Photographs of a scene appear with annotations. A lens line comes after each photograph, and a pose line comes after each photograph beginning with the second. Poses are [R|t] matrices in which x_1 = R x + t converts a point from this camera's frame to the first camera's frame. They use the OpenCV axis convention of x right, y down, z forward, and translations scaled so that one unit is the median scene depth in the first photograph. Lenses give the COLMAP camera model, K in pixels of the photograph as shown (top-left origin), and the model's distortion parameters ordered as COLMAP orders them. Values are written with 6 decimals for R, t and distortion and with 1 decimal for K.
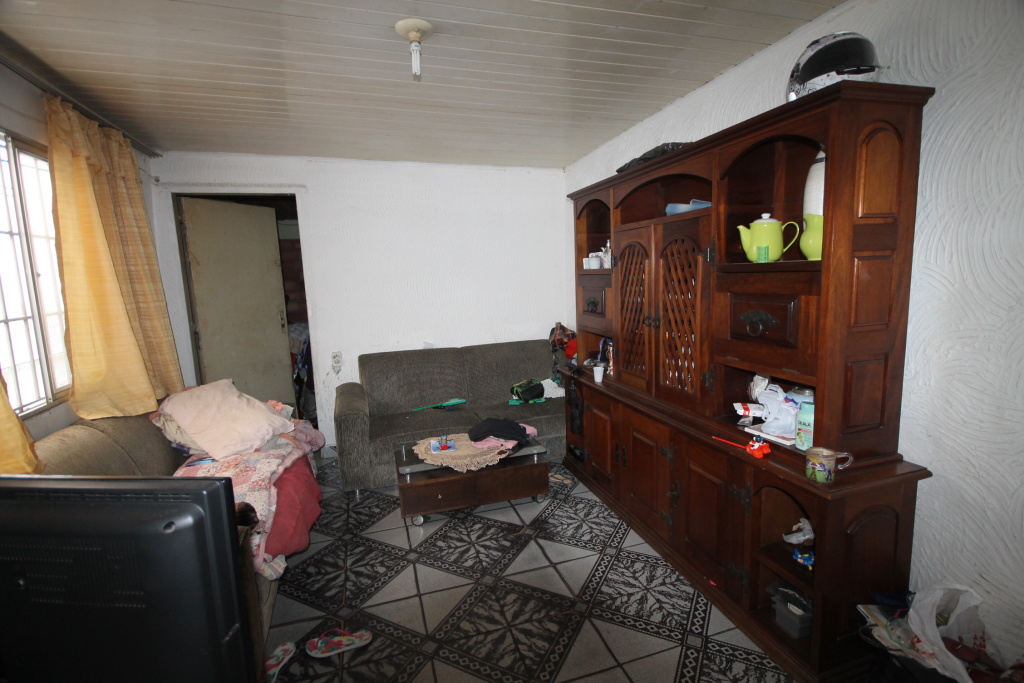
lens RADIAL K [[485.4, 0, 511.9], [0, 485.4, 342.7], [0, 0, 1]] dist [0.003052, -0.000297]
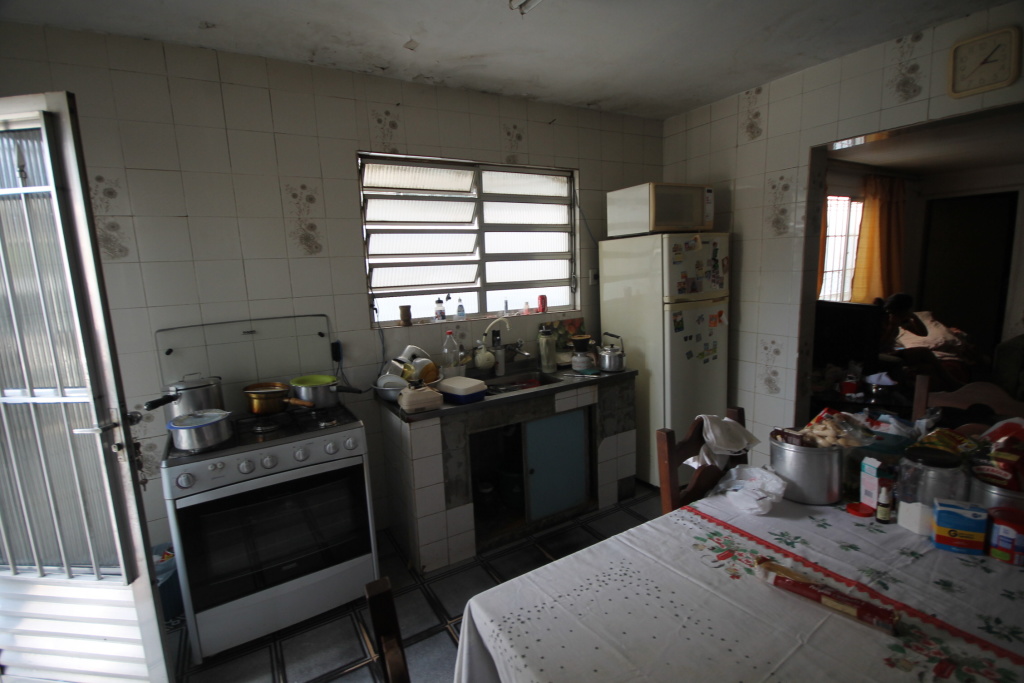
lens RADIAL K [[485.4, 0, 511.2], [0, 485.4, 344.4], [0, 0, 1]] dist [0.003052, -0.000297]
pose [[0.226827, 0.184902, -0.956222, 0.991335], [-0.108566, 0.980494, 0.163843, 0.088267], [0.967865, 0.066649, 0.242477, -1.119376]]
